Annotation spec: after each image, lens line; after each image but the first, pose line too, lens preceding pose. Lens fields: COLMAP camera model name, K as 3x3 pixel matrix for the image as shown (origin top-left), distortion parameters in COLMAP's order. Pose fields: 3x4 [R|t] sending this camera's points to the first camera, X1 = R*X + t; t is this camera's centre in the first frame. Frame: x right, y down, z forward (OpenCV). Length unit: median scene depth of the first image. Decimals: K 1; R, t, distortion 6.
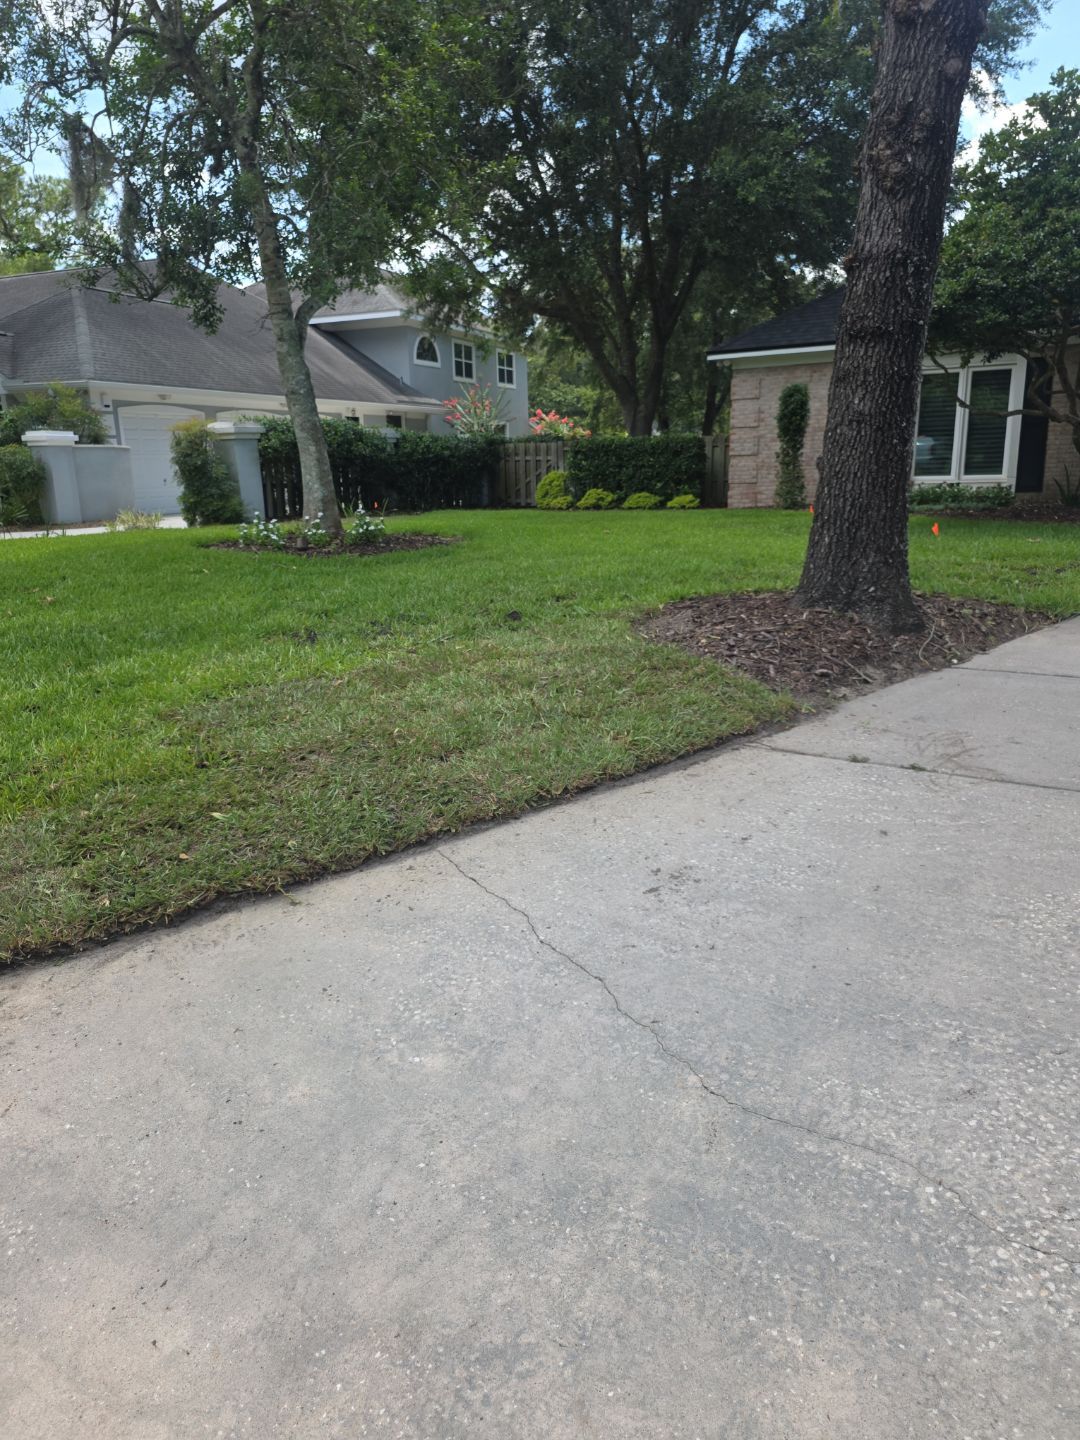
lens RADIAL K [[967.1, 0, 536.7], [0, 967.1, 717.2], [0, 0, 1]] dist [0.030747, -0.003014]
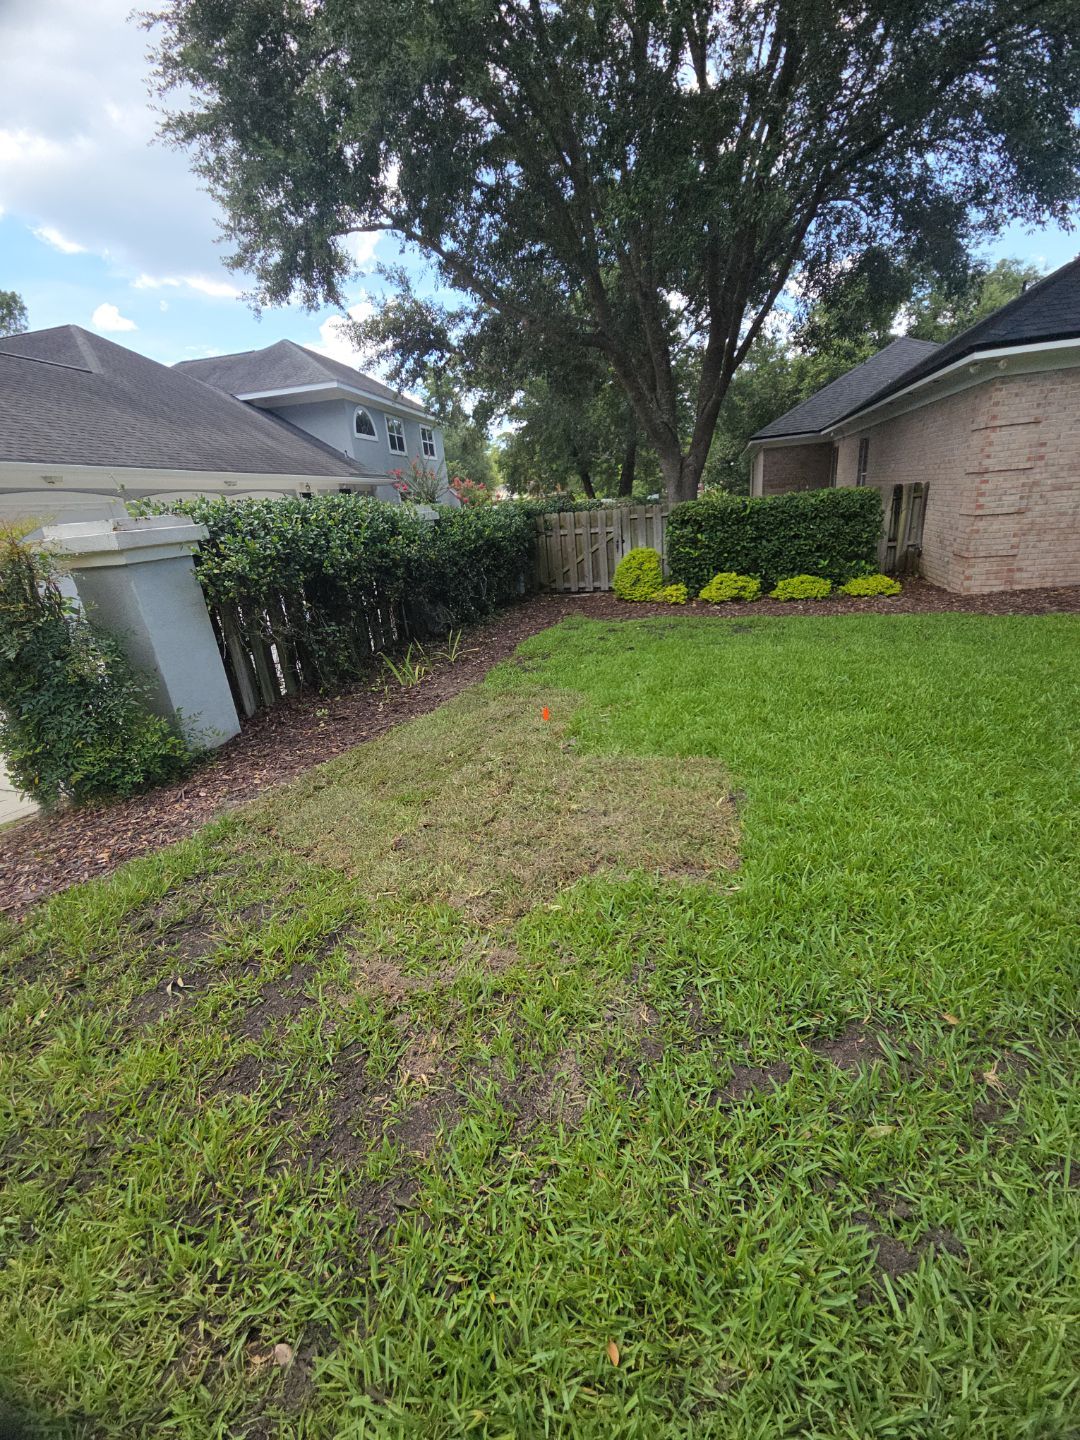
lens RADIAL K [[585.0, 0, 544.8], [0, 585.0, 715.8], [0, 0, 1]] dist [0.001200, -0.000284]
pose [[0.971819, -0.133116, 0.194545, -0.196867], [0.117442, 0.988989, 0.090044, -0.221909], [-0.204389, -0.064658, 0.976752, 0.715168]]
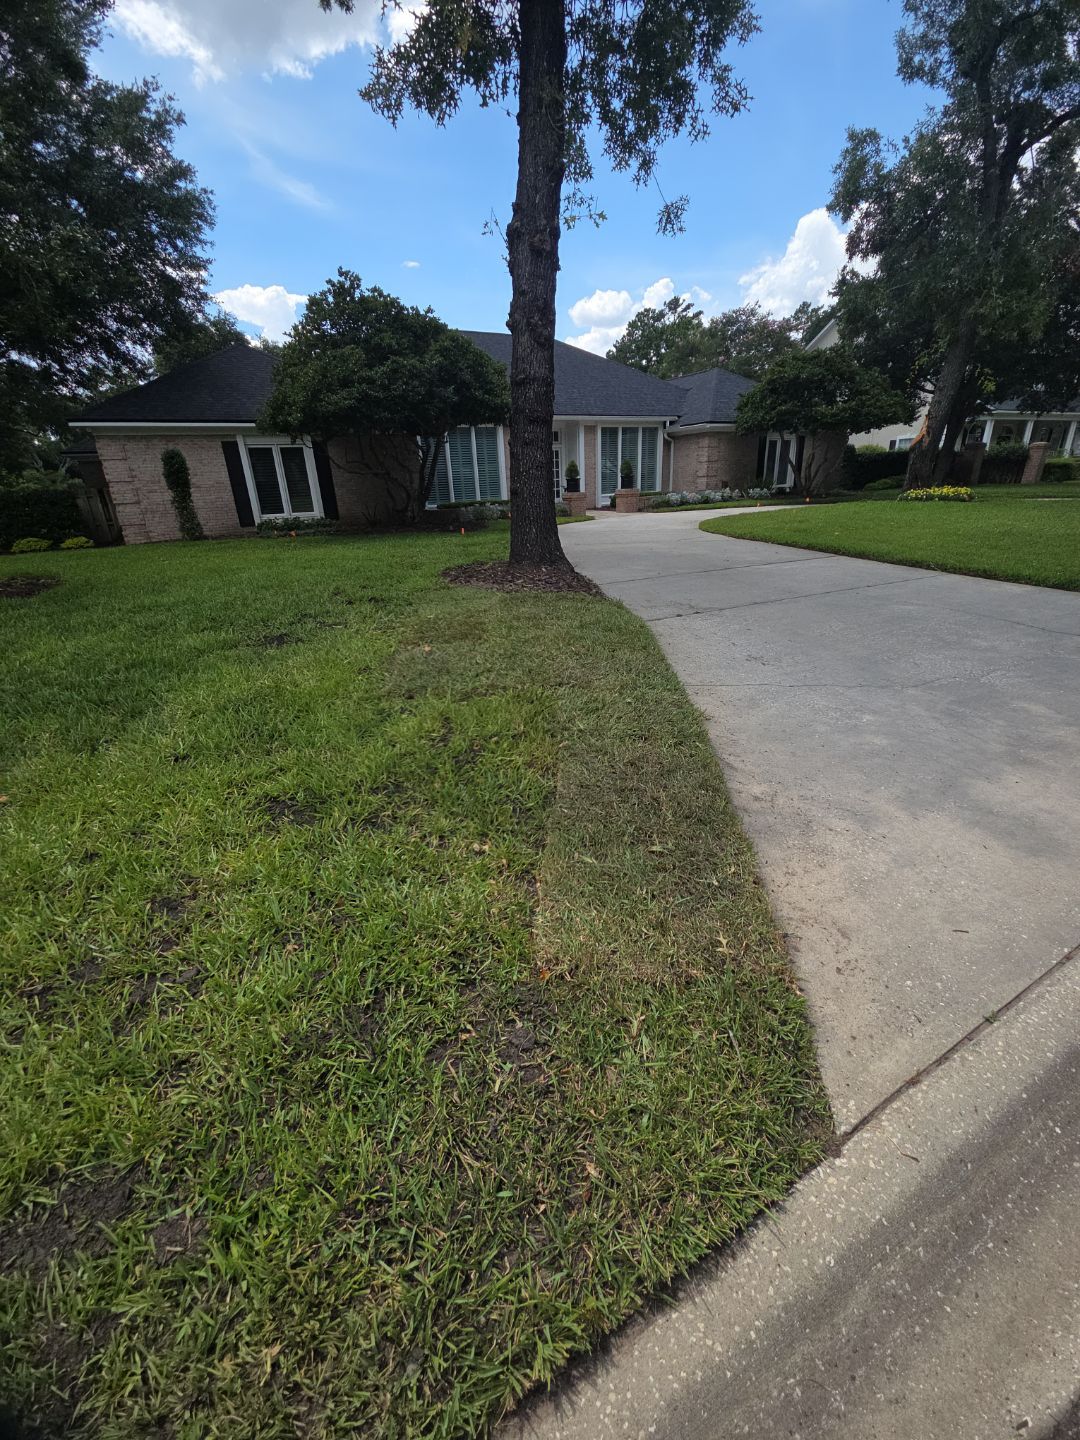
lens RADIAL K [[585.0, 0, 542.7], [0, 585.0, 723.3], [0, 0, 1]] dist [0.001200, -0.000284]
pose [[0.534258, -0.317682, 0.783356, -0.221586], [0.245327, 0.945082, 0.215953, -0.020385], [-0.808940, 0.076804, 0.582853, 0.103124]]
